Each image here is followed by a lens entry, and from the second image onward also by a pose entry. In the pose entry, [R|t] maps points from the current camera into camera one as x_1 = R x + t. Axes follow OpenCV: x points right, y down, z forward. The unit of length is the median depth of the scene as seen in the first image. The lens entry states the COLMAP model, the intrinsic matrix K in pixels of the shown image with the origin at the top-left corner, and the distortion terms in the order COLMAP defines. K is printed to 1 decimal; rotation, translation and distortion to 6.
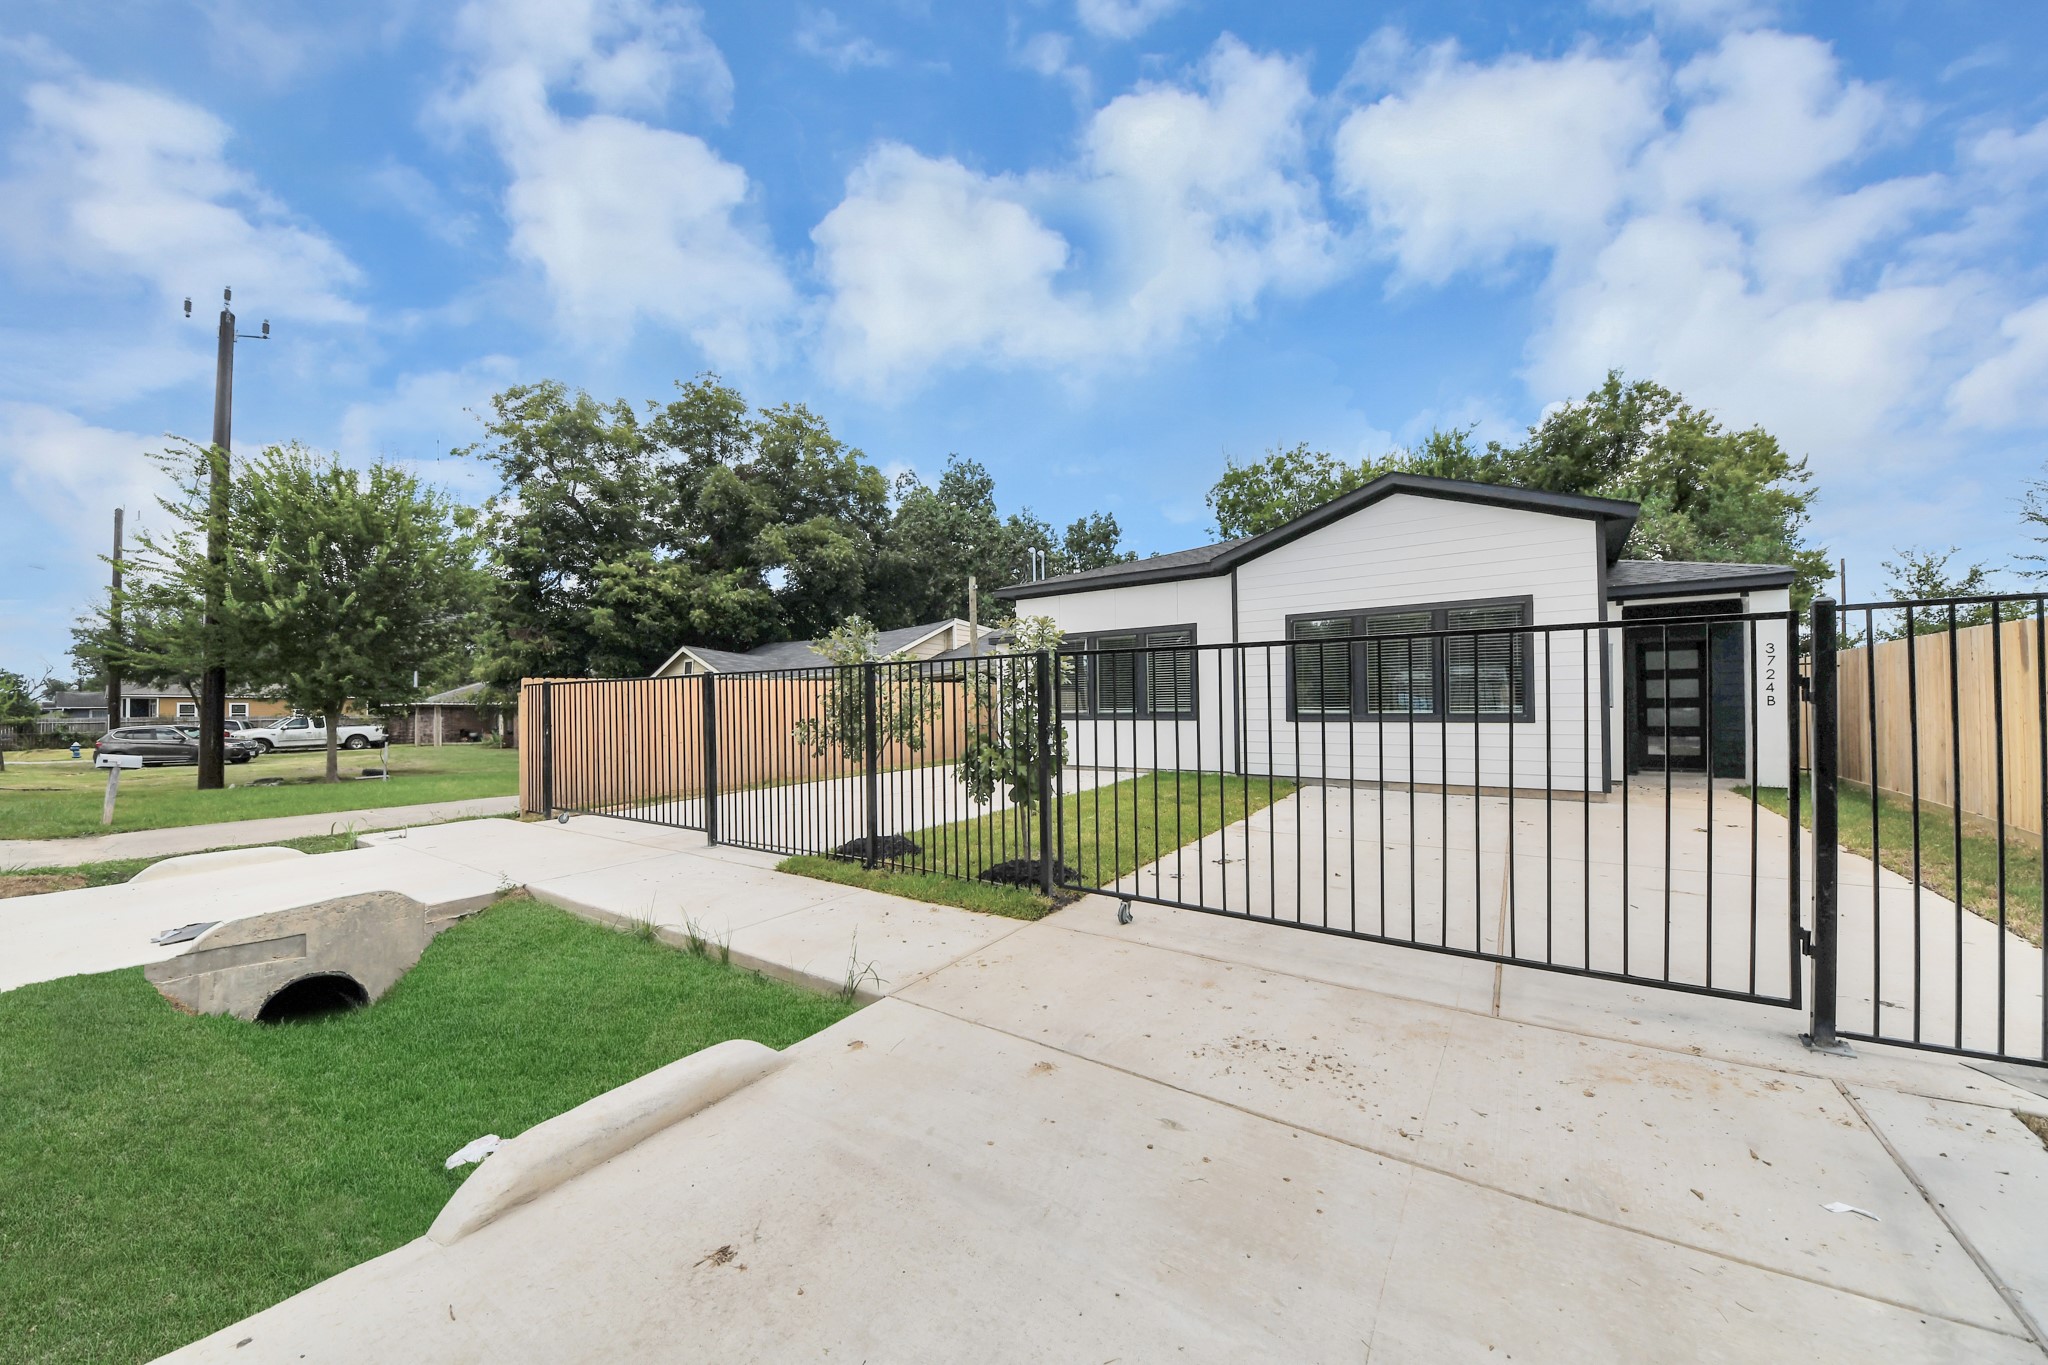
lens RADIAL K [[749.9, 0, 1031.1], [0, 749.9, 706.8], [0, 0, 1]] dist [0.000716, -0.007666]
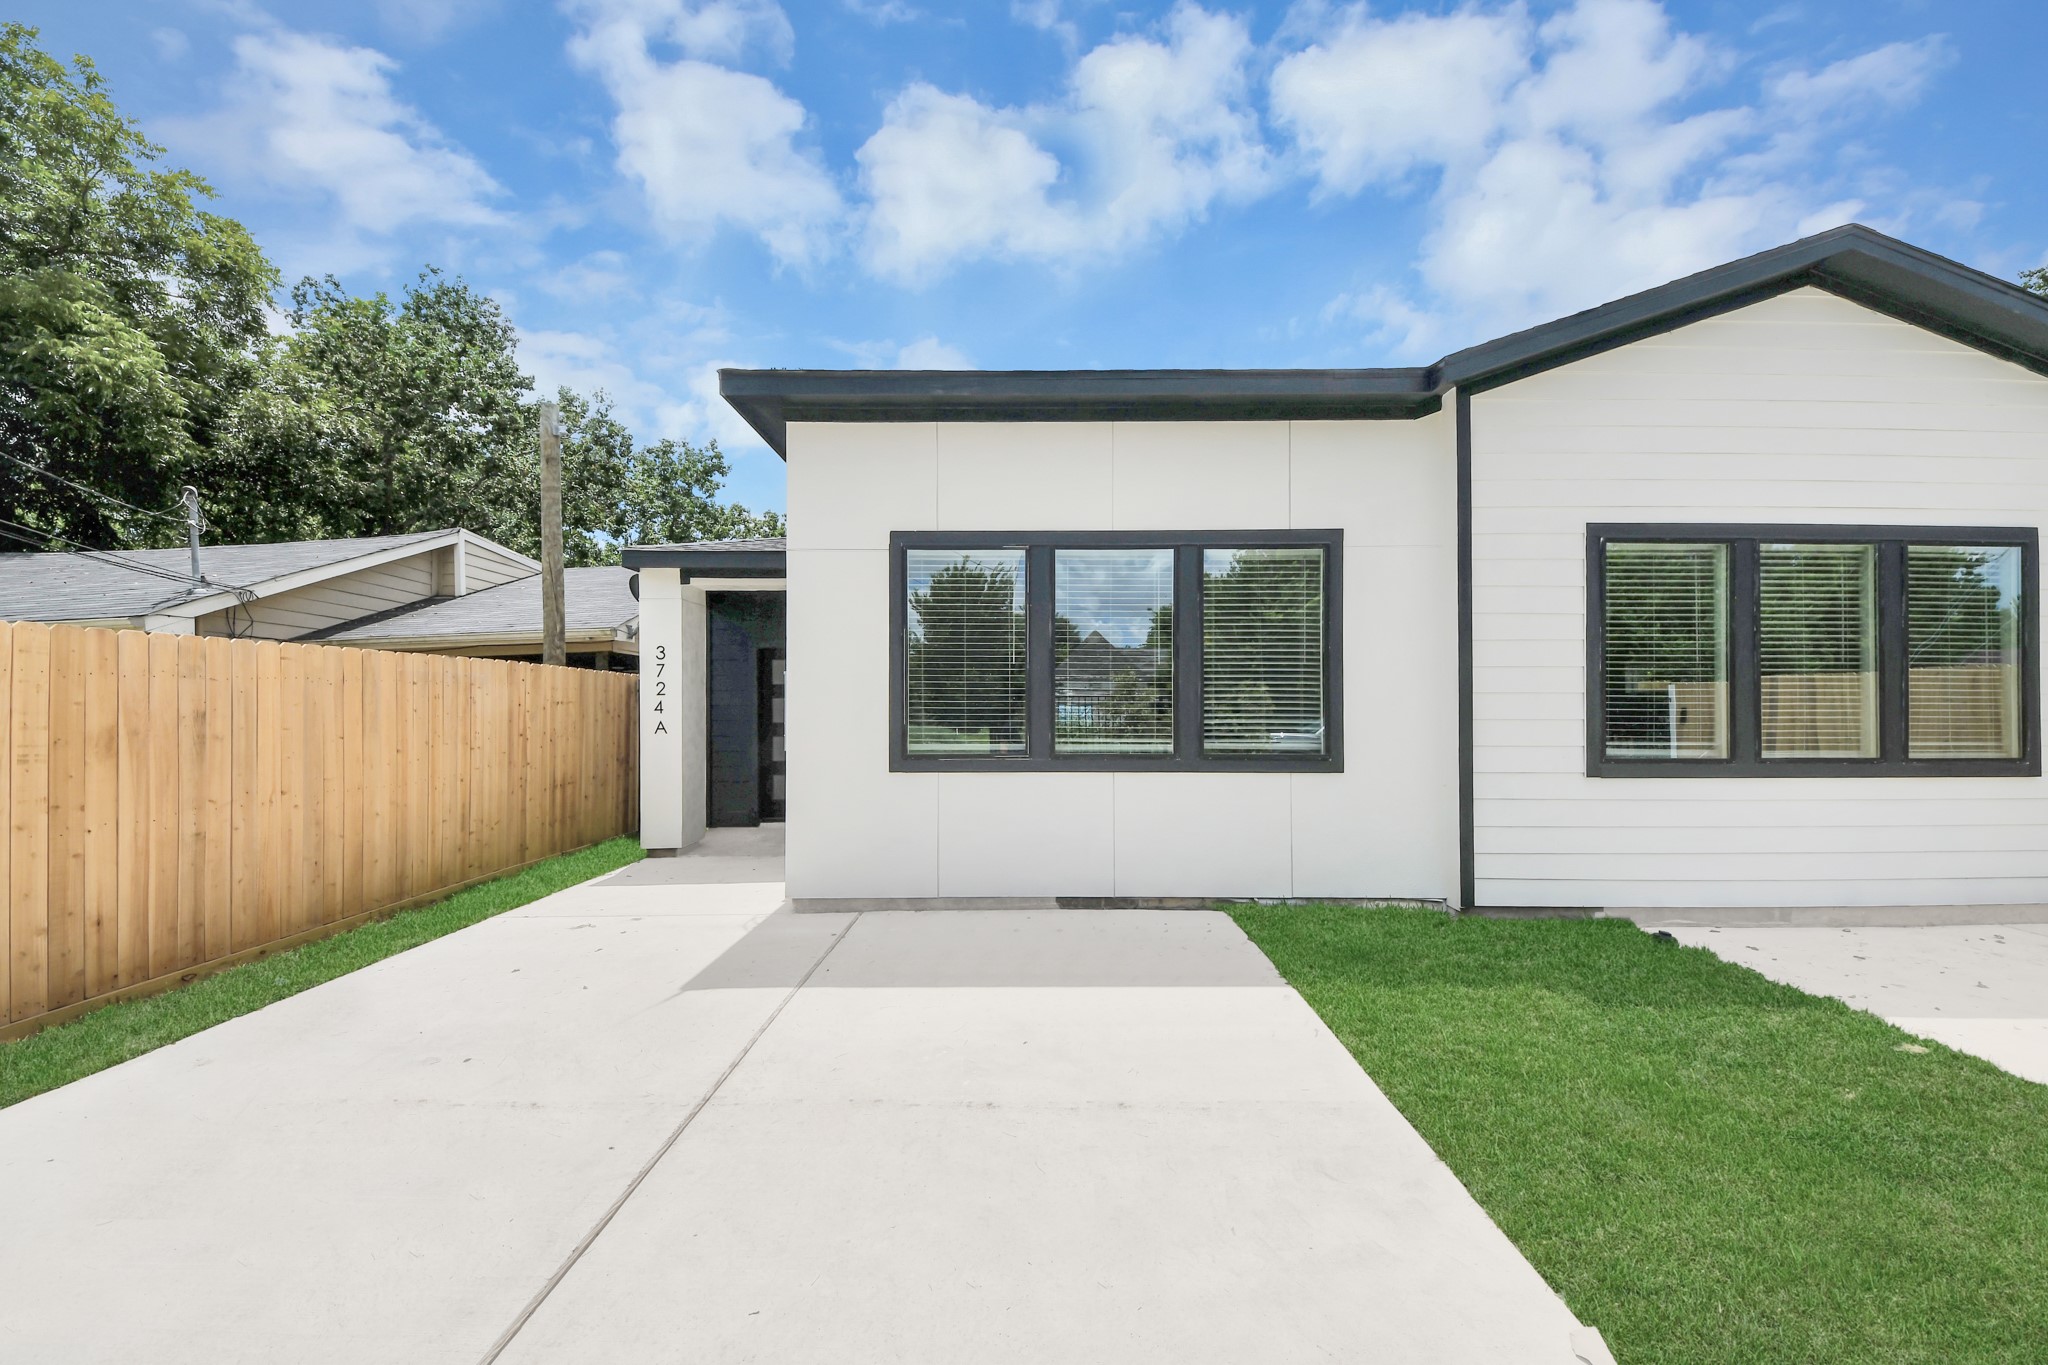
lens RADIAL K [[749.9, 0, 1031.1], [0, 749.9, 706.8], [0, 0, 1]] dist [0.000716, -0.007666]
pose [[0.817390, 0.019657, 0.575750, -0.093183], [-0.010456, 0.999759, -0.019290, -0.005429], [-0.575990, 0.009747, 0.817399, 0.514957]]
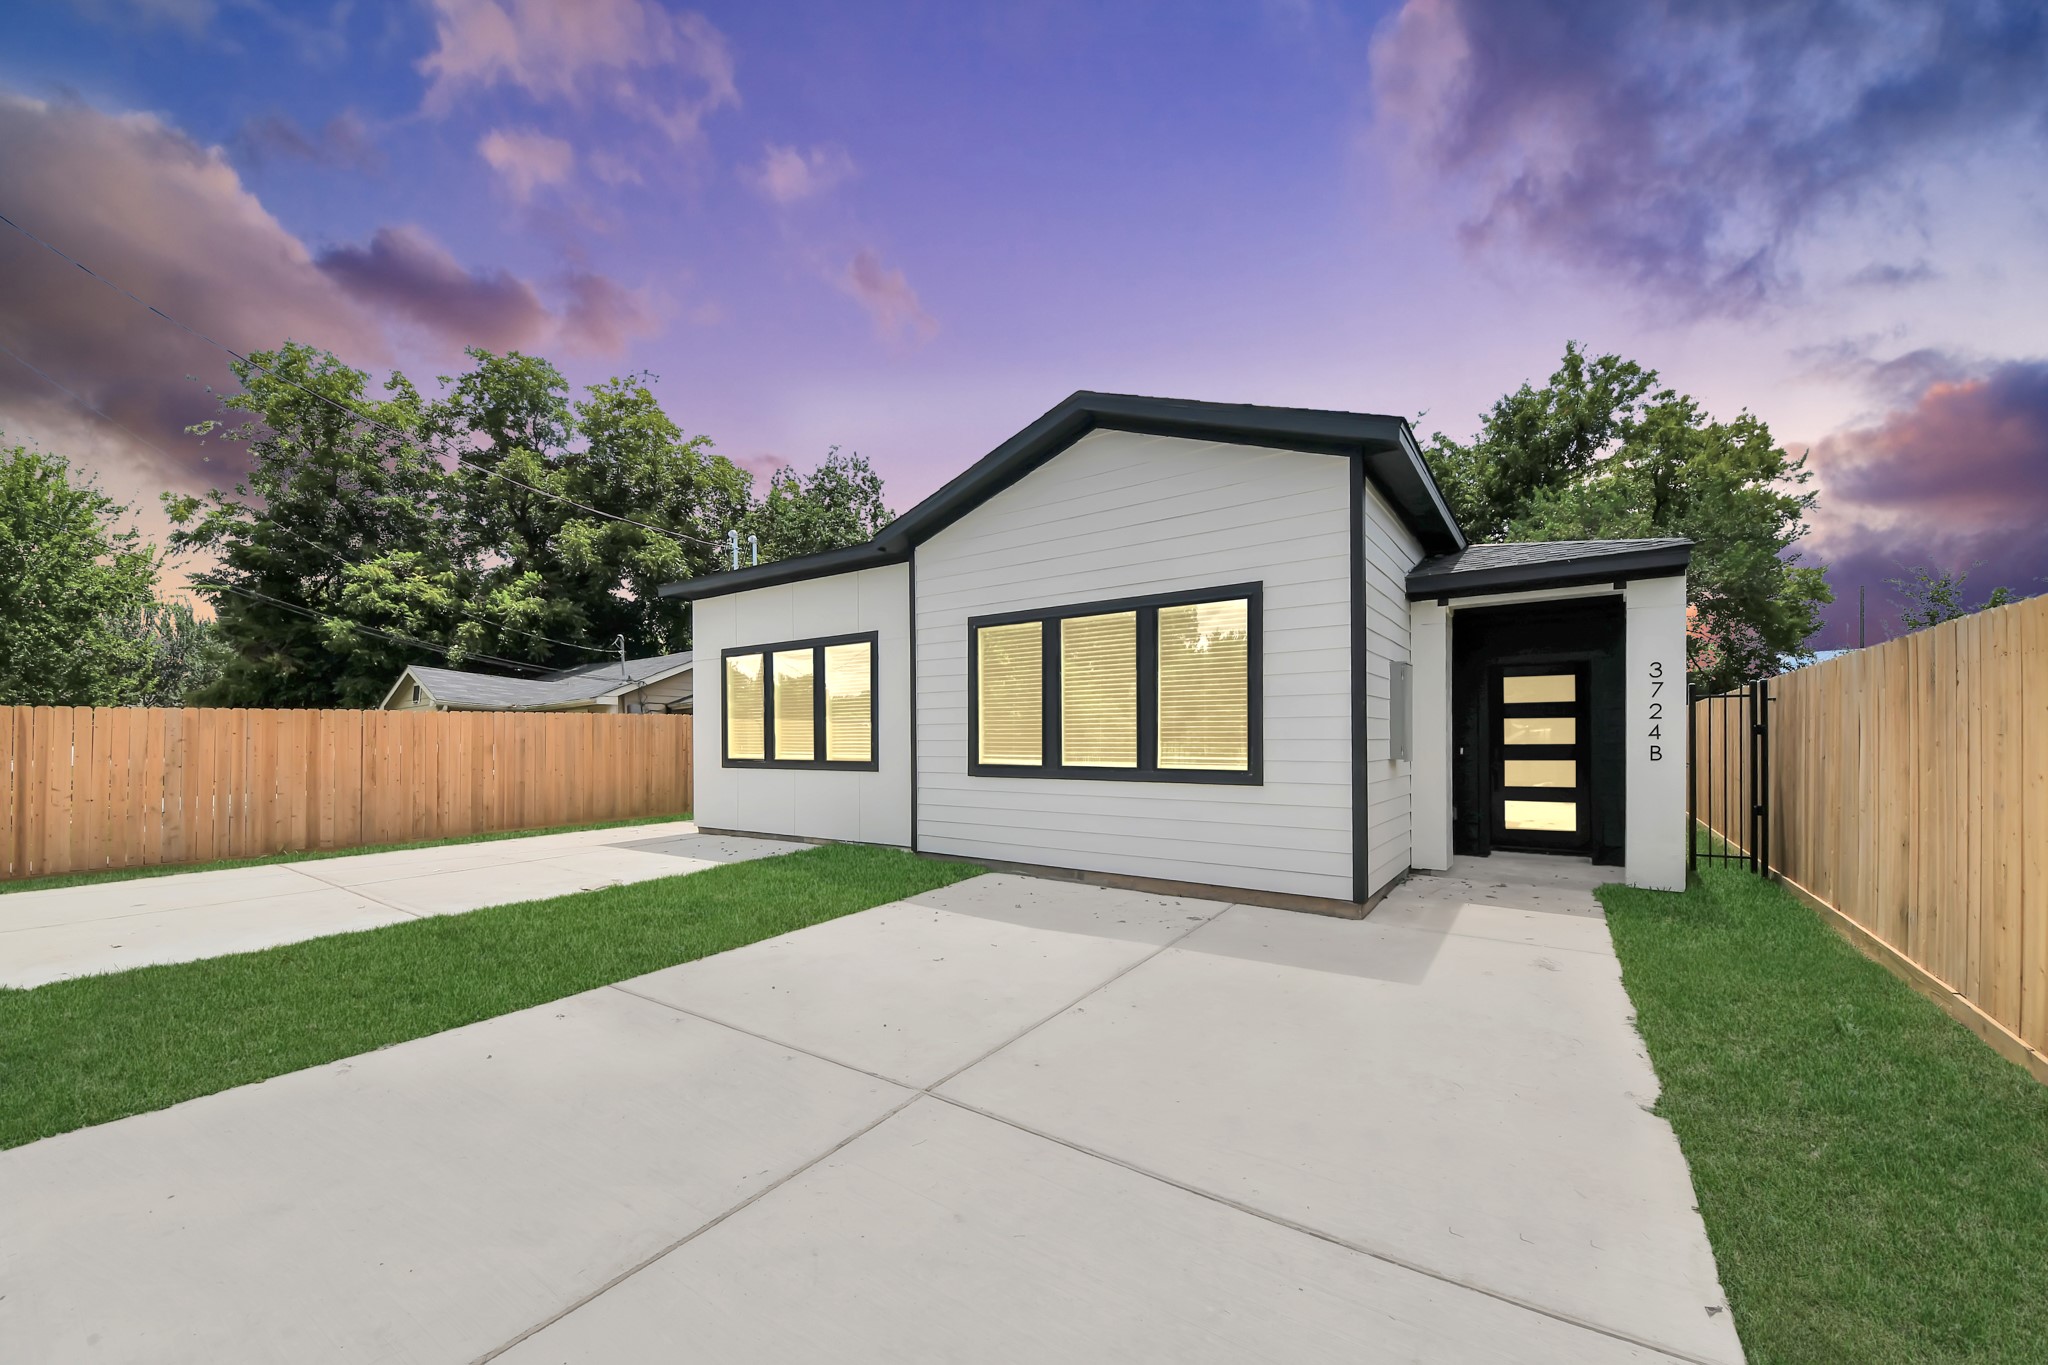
lens RADIAL K [[776.2, 0, 1066.5], [0, 776.2, 755.7], [0, 0, 1]] dist [-0.012029, -0.000168]
pose [[0.999788, 0.006835, 0.019402, 0.261202], [-0.007238, 0.999758, 0.020777, -0.008969], [-0.019256, -0.020913, 0.999596, 0.192653]]
